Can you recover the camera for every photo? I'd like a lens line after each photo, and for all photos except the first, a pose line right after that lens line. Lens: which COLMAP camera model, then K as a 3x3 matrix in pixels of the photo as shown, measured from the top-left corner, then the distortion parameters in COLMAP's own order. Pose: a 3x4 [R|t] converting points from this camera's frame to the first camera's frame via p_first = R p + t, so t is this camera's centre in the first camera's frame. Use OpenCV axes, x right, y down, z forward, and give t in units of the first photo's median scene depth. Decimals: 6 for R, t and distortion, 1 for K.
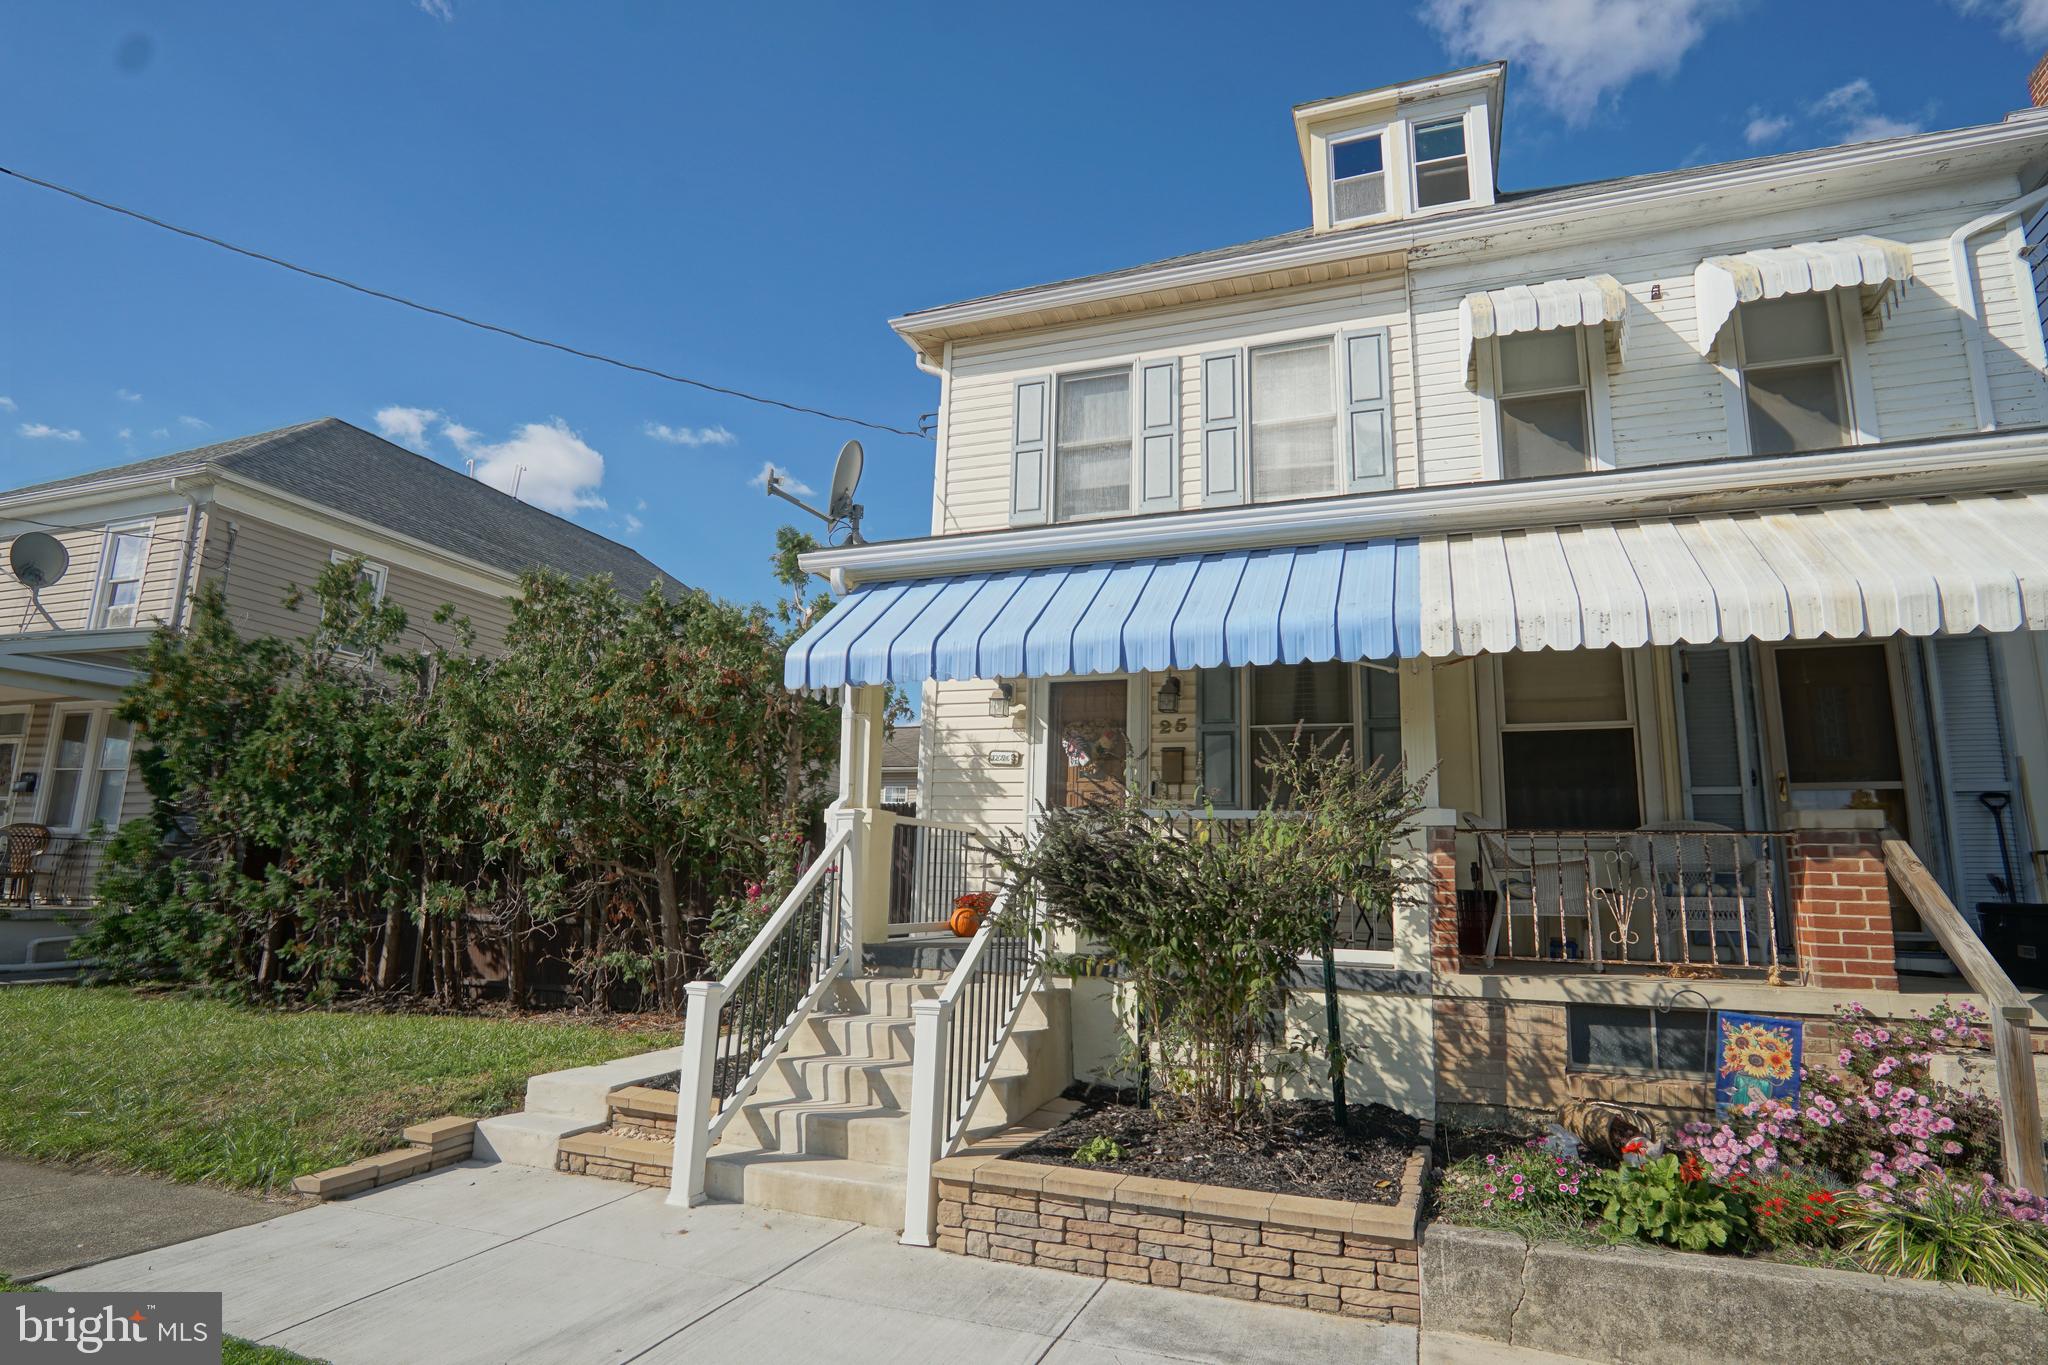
lens RADIAL K [[1094.8, 0, 1021.7], [0, 1094.8, 679.0], [0, 0, 1]] dist [-0.037595, 0.011334]
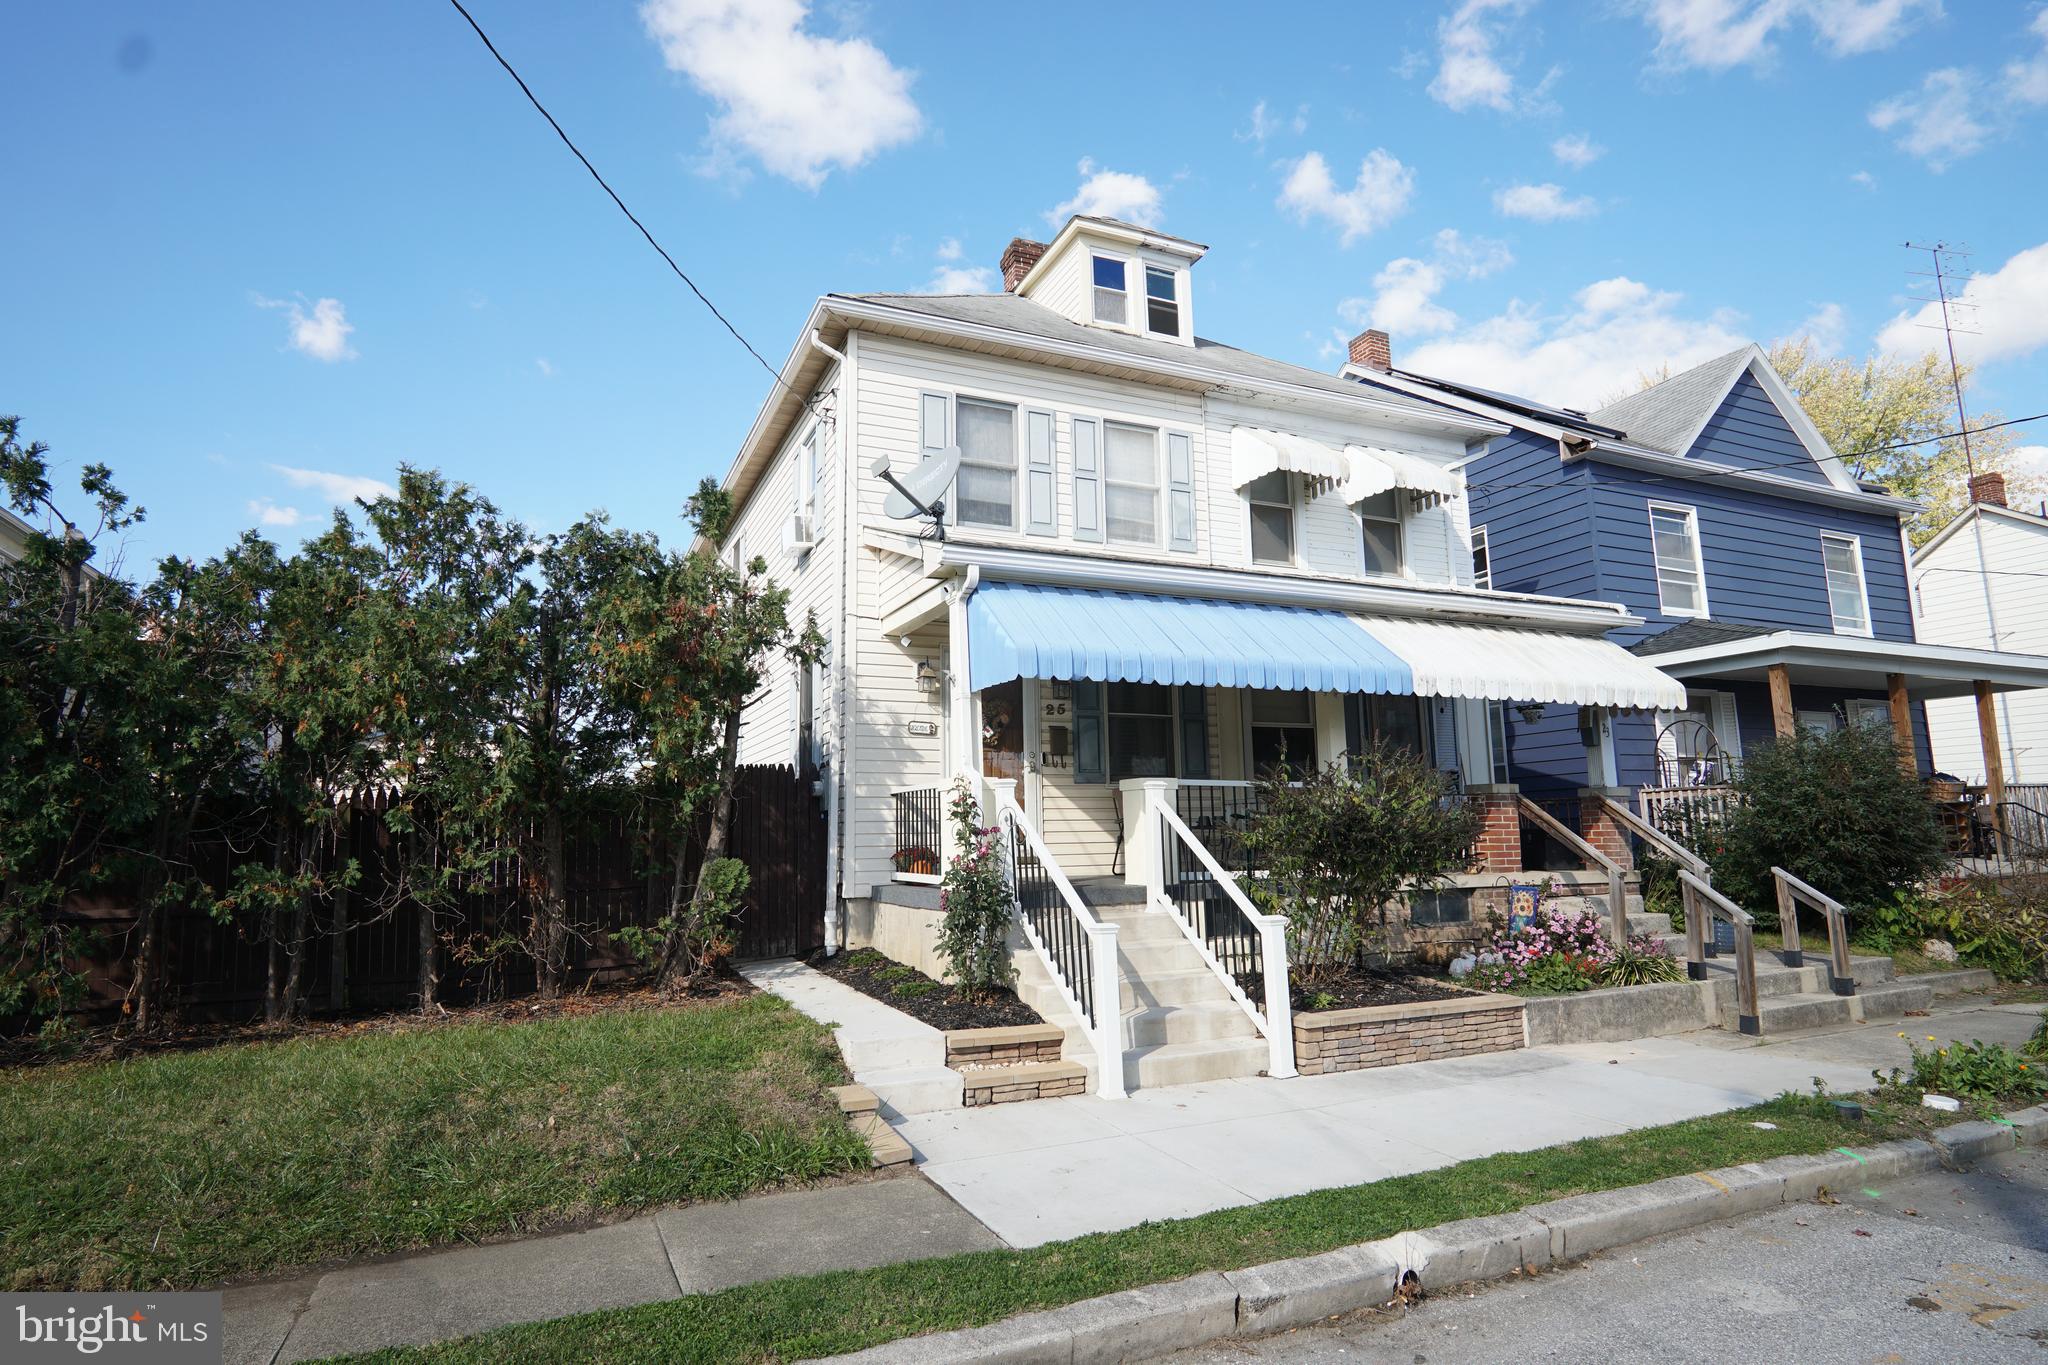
lens RADIAL K [[1094.8, 0, 1021.7], [0, 1094.8, 679.0], [0, 0, 1]] dist [-0.037595, 0.011334]
pose [[0.708920, 0.064435, 0.702340, -0.768510], [-0.100554, 0.994879, 0.010222, -0.000785], [-0.698085, -0.077870, 0.711768, 0.124769]]
